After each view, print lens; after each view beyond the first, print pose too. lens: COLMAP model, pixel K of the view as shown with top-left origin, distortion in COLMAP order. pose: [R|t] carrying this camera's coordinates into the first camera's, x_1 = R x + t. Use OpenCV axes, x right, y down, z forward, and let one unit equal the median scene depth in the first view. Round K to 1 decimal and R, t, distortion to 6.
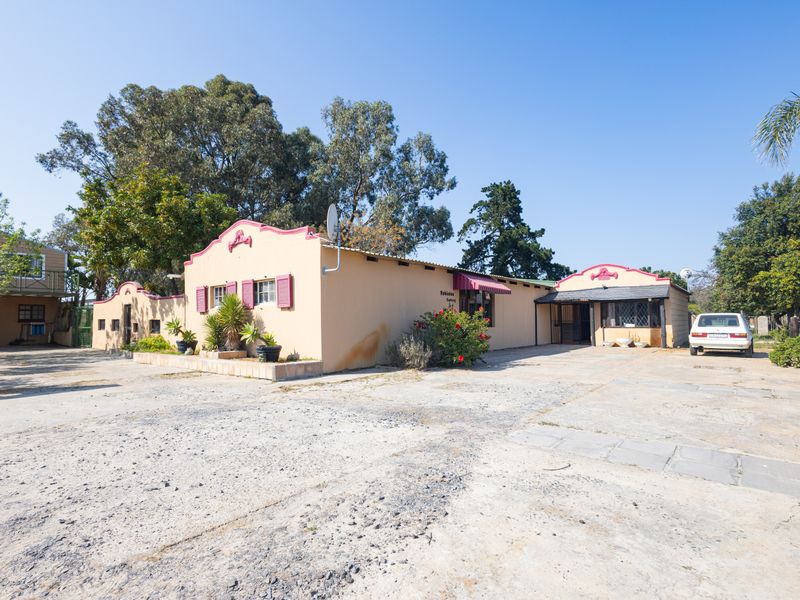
lens RADIAL K [[411.4, 0, 402.4], [0, 411.4, 300.9], [0, 0, 1]] dist [0.000510, 0.000084]
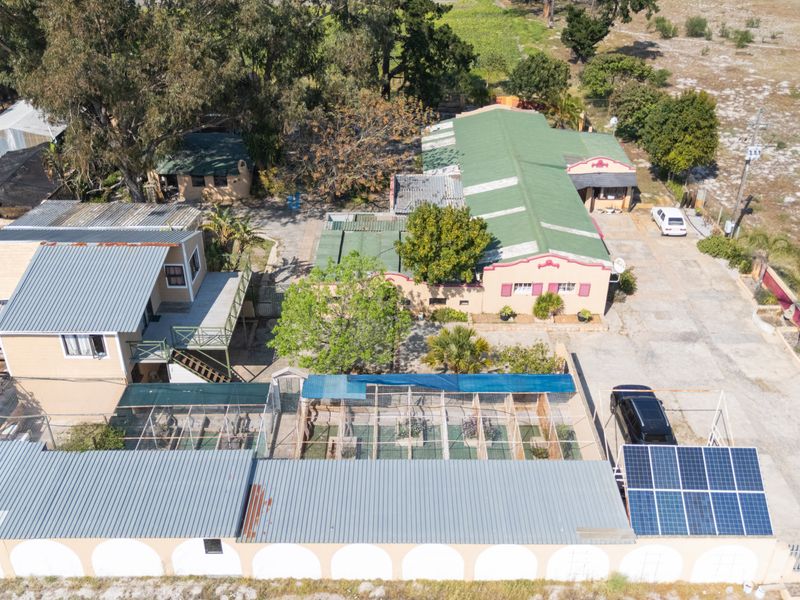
lens RADIAL K [[798.5, 0, 401.8], [0, 798.5, 301.6], [0, 0, 1]] dist [0.070255, -0.002980]
pose [[0.772385, -0.315800, 0.551083, -2.561077], [-0.050028, 0.834692, 0.548441, -1.699210], [-0.633182, -0.451176, 0.628904, -0.834110]]
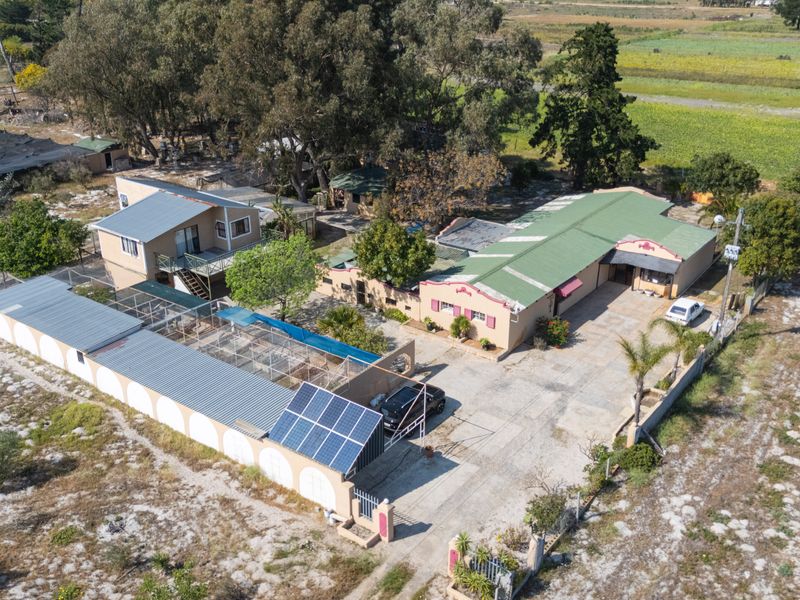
lens RADIAL K [[798.5, 0, 401.8], [0, 798.5, 301.6], [0, 0, 1]] dist [0.070255, -0.002980]
pose [[0.999533, -0.008640, 0.029325, -0.728714], [-0.005965, 0.885669, 0.464280, -1.798758], [-0.029983, -0.464238, 0.885203, -2.448180]]
